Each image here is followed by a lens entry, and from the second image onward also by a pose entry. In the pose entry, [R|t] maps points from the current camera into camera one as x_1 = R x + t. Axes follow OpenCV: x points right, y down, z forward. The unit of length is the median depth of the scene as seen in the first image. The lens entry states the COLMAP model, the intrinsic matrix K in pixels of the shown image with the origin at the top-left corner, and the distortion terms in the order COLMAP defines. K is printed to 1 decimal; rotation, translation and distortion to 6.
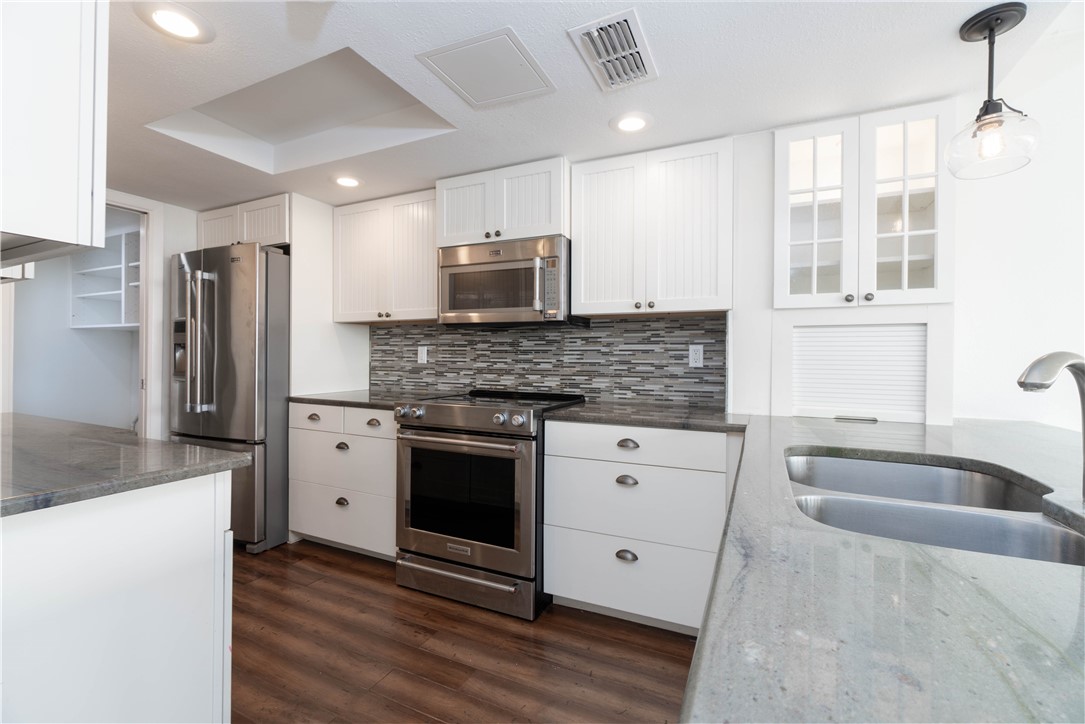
lens RADIAL K [[468.9, 0, 542.9], [0, 468.9, 357.5], [0, 0, 1]] dist [0.000331, 0.000018]
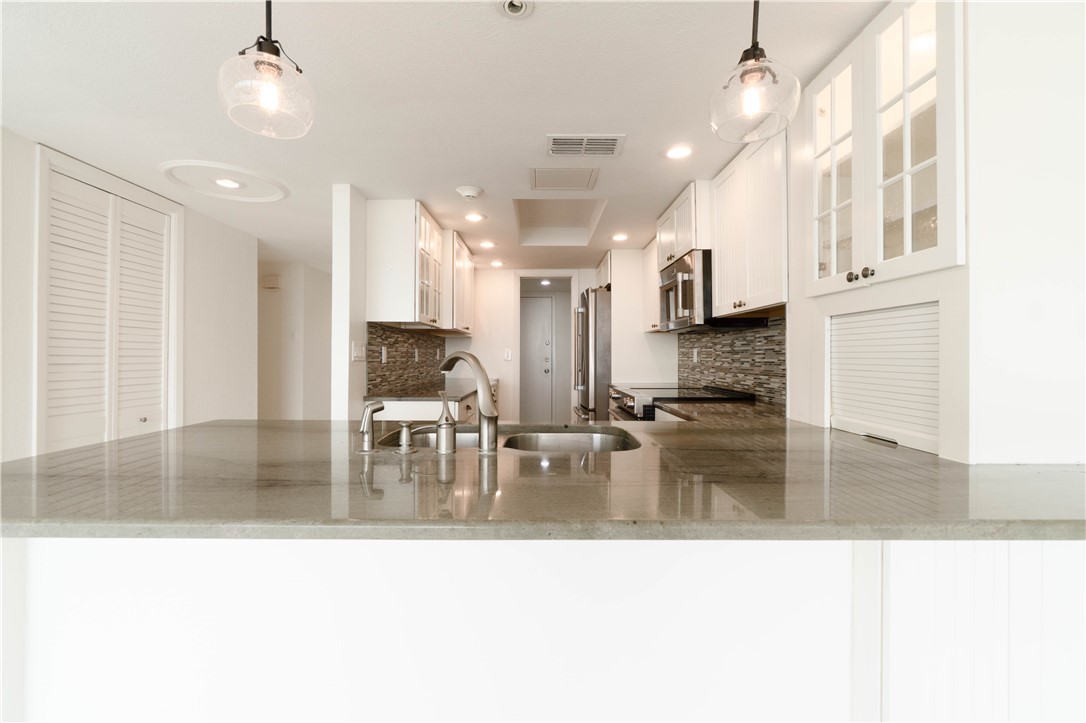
lens RADIAL K [[469.3, 0, 543.4], [0, 469.3, 357.0], [0, 0, 1]] dist [0.000331, 0.000018]
pose [[0.436340, -0.006121, -0.899761, 0.745110], [0.002077, 0.999981, -0.005796, 0.004981], [0.899780, 0.000660, 0.436344, 0.142875]]
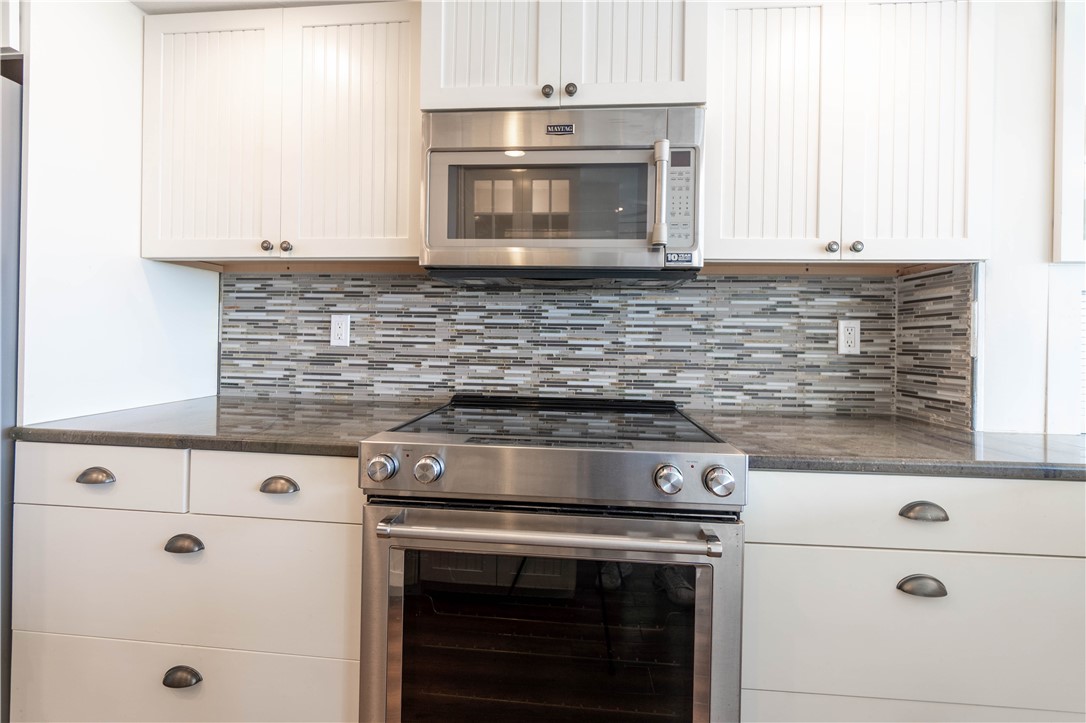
lens RADIAL K [[469.9, 0, 542.4], [0, 469.9, 338.7], [0, 0, 1]] dist [-0.002688, -0.000108]
pose [[0.938114, 0.008460, 0.346223, -0.257493], [-0.008693, 0.999962, -0.000879, 0.002992], [-0.346217, -0.002185, 0.938152, 0.467340]]
